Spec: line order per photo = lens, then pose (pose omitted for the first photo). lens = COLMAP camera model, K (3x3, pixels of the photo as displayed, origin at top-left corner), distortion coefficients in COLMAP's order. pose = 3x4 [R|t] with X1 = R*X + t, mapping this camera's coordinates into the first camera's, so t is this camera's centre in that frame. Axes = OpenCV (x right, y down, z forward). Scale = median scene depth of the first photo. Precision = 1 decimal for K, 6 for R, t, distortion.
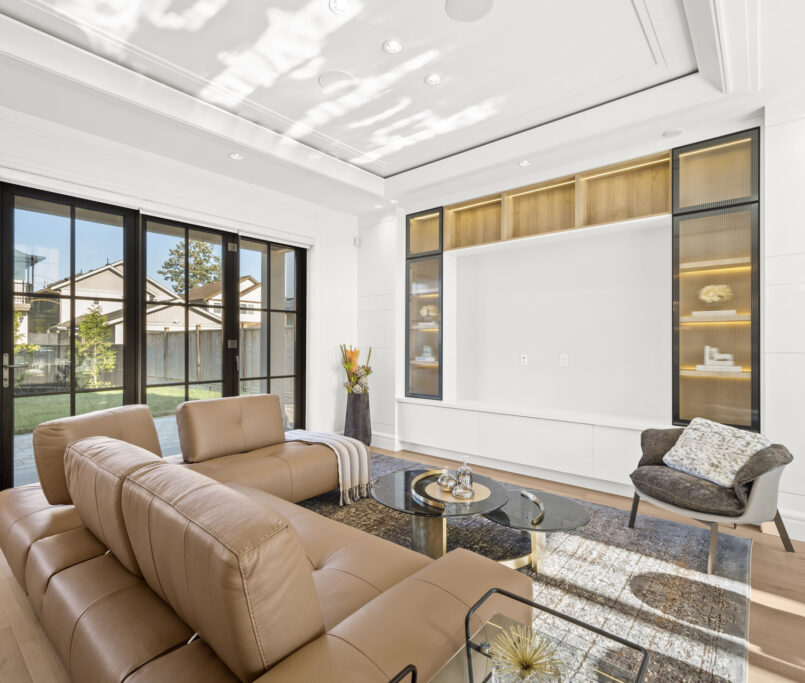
lens RADIAL K [[420.1, 0, 402.5], [0, 420.1, 341.5], [0, 0, 1]] dist [0.000539, -0.000041]
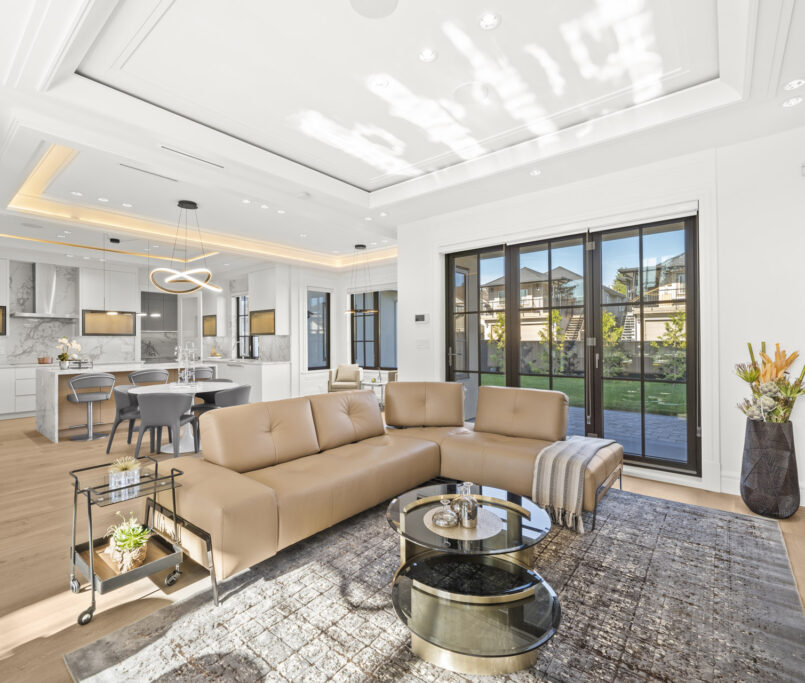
lens RADIAL K [[407.8, 0, 402.5], [0, 407.8, 341.5], [0, 0, 1]] dist [-0.005377, -0.001000]
pose [[0.017154, 0.012411, -0.999776, 0.729397], [0.011558, 0.999854, 0.012610, -0.015648], [0.999786, -0.011772, 0.017008, 0.670175]]
